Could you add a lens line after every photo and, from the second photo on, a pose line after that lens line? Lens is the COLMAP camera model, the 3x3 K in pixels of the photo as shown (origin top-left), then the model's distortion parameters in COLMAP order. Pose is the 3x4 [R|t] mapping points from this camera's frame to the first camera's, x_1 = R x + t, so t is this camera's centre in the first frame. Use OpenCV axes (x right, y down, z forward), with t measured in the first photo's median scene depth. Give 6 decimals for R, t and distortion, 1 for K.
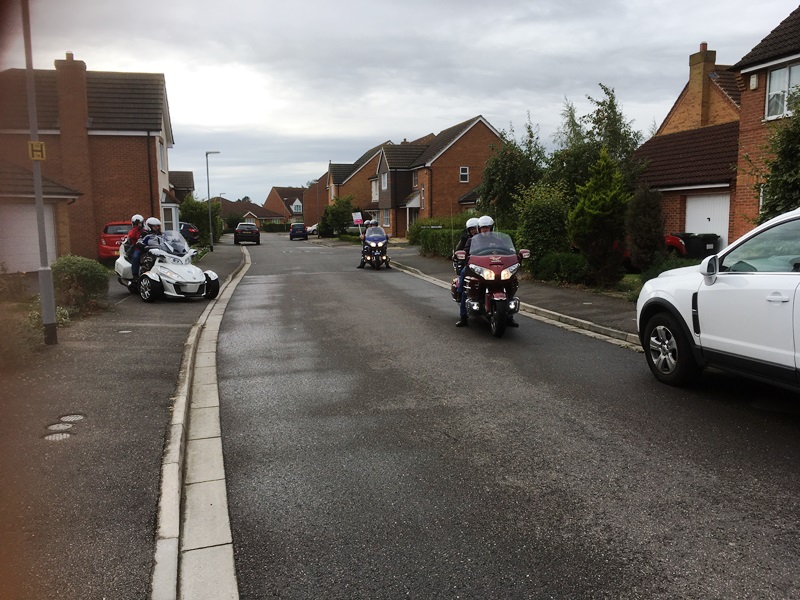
lens RADIAL K [[670.5, 0, 400.0], [0, 670.5, 300.0], [0, 0, 1]] dist [0.118293, -0.120232]
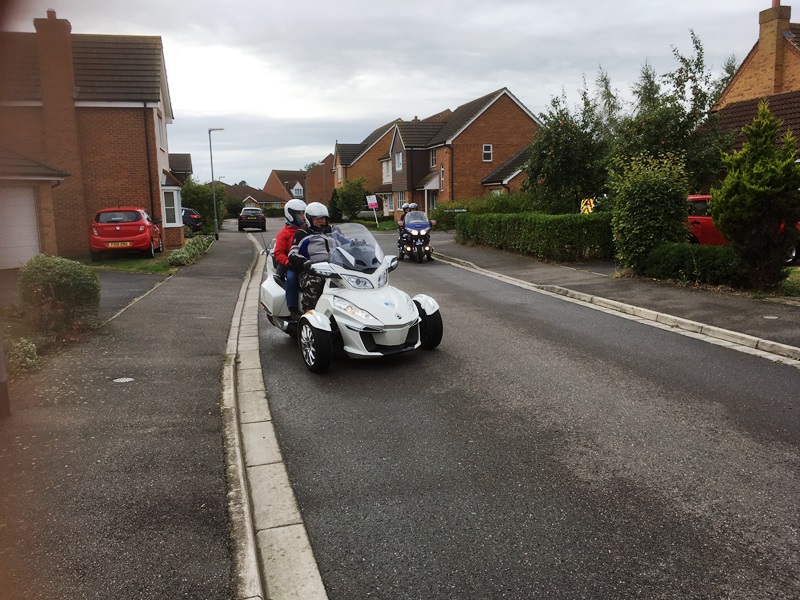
lens RADIAL K [[670.5, 0, 400.0], [0, 670.5, 300.0], [0, 0, 1]] dist [0.118293, -0.120232]
pose [[0.999951, -0.009080, 0.004012, -0.046565], [0.008980, 0.999665, 0.024266, -0.013852], [-0.004231, -0.024229, 0.999697, 0.115409]]
